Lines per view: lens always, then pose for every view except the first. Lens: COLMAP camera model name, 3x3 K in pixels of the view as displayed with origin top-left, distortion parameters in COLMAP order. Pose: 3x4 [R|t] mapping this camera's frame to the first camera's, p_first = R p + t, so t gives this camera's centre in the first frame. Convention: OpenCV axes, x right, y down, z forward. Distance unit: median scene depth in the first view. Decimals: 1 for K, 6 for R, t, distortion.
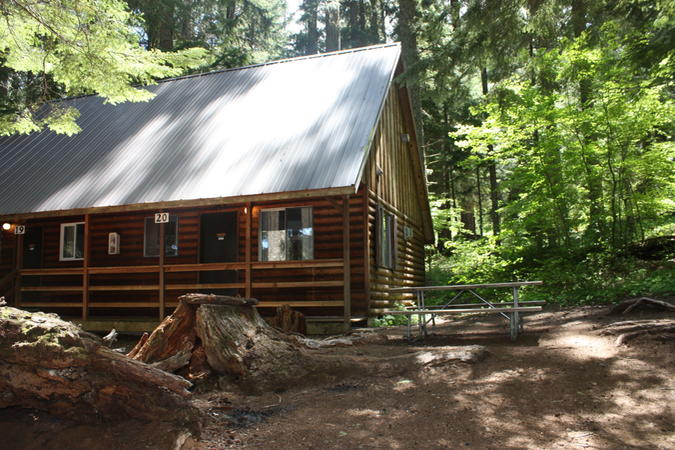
lens RADIAL K [[565.4, 0, 337.6], [0, 565.4, 227.1], [0, 0, 1]] dist [-0.092358, 0.004922]
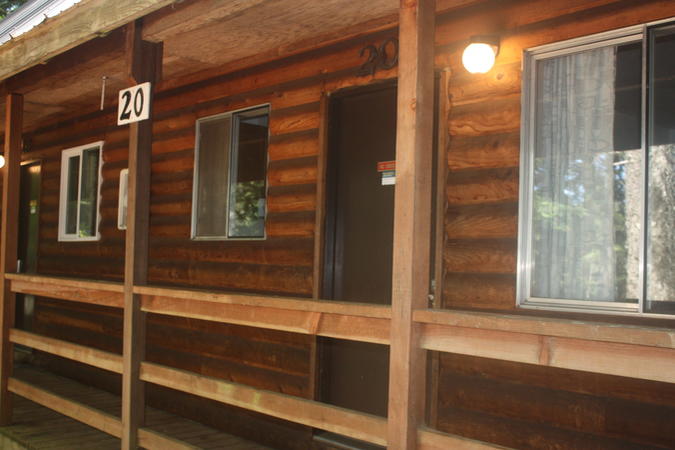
lens RADIAL K [[753.8, 0, 337.2], [0, 753.8, 225.5], [0, 0, 1]] dist [-0.048884, 0.000000]
pose [[0.872414, 0.016331, -0.488495, -0.054091], [0.020786, 0.997298, 0.070464, 0.015803], [0.488326, -0.071628, 0.869717, 0.674060]]
